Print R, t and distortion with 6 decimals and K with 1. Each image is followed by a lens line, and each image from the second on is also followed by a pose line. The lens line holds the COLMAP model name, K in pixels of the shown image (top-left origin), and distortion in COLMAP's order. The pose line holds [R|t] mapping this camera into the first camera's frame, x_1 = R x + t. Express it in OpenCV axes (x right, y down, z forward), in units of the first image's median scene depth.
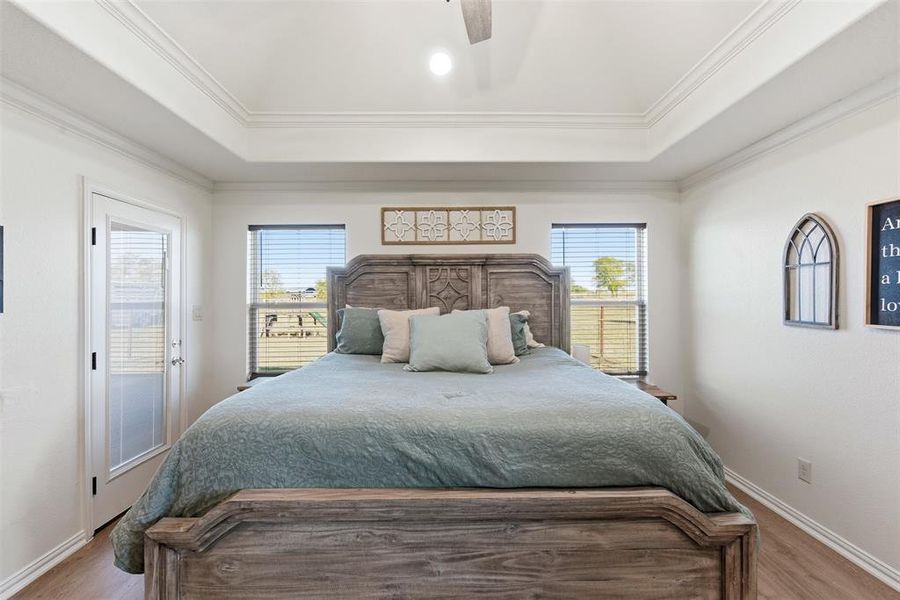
lens RADIAL K [[406.1, 0, 448.2], [0, 406.1, 297.0], [0, 0, 1]] dist [0.000753, -0.000329]
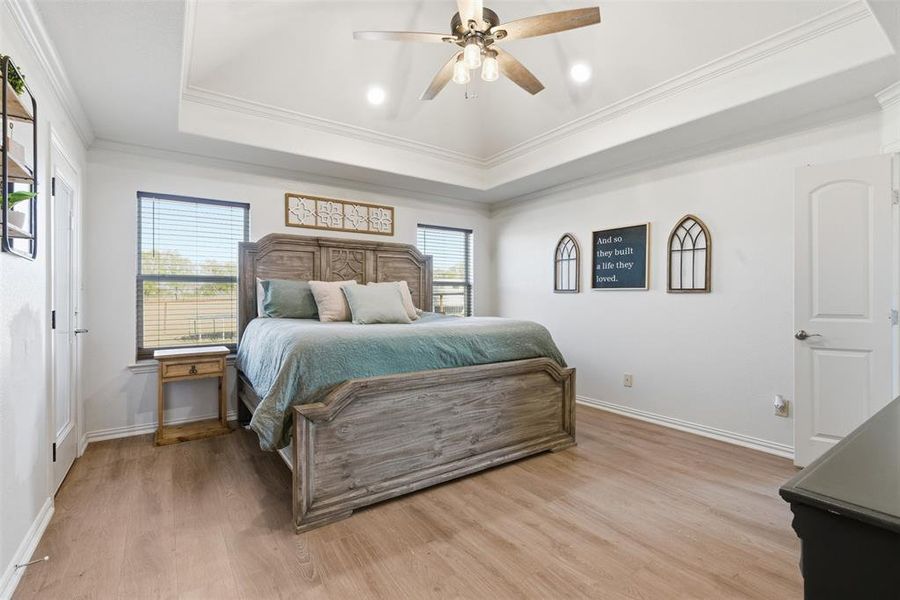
lens RADIAL K [[410.2, 0, 448.7], [0, 410.2, 295.3], [0, 0, 1]] dist [0.003095, -0.000957]
pose [[0.831251, 0.007998, 0.555840, -0.464813], [-0.006265, 0.999968, -0.005020, 0.072521], [-0.555862, 0.000691, 0.831274, -0.213908]]
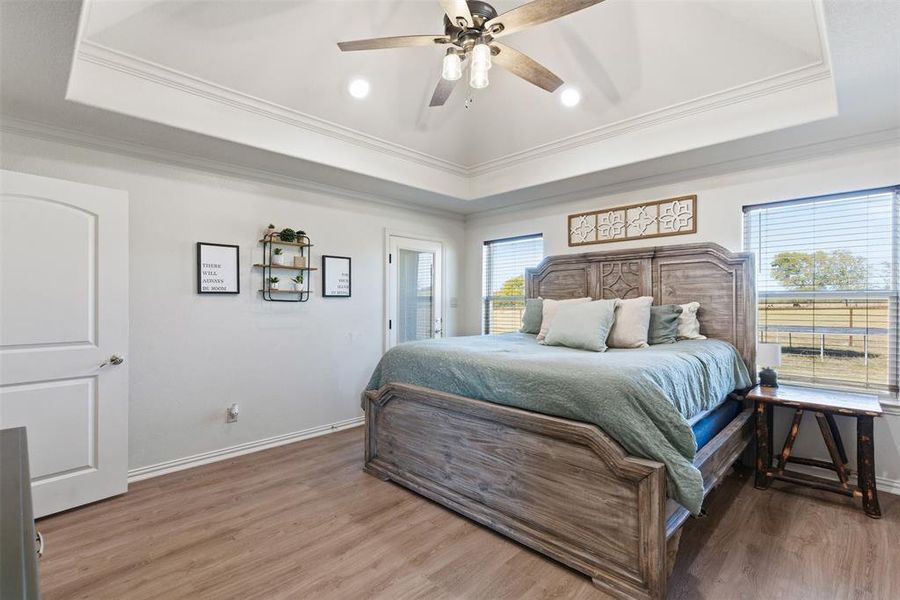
lens RADIAL K [[411.3, 0, 450.0], [0, 411.3, 300.0], [0, 0, 1]] dist [0.002195, -0.000560]
pose [[0.706155, 0.001742, -0.708055, 0.496068], [-0.000881, 0.999998, 0.001581, 0.029555], [0.708056, -0.000493, 0.706156, -0.112395]]
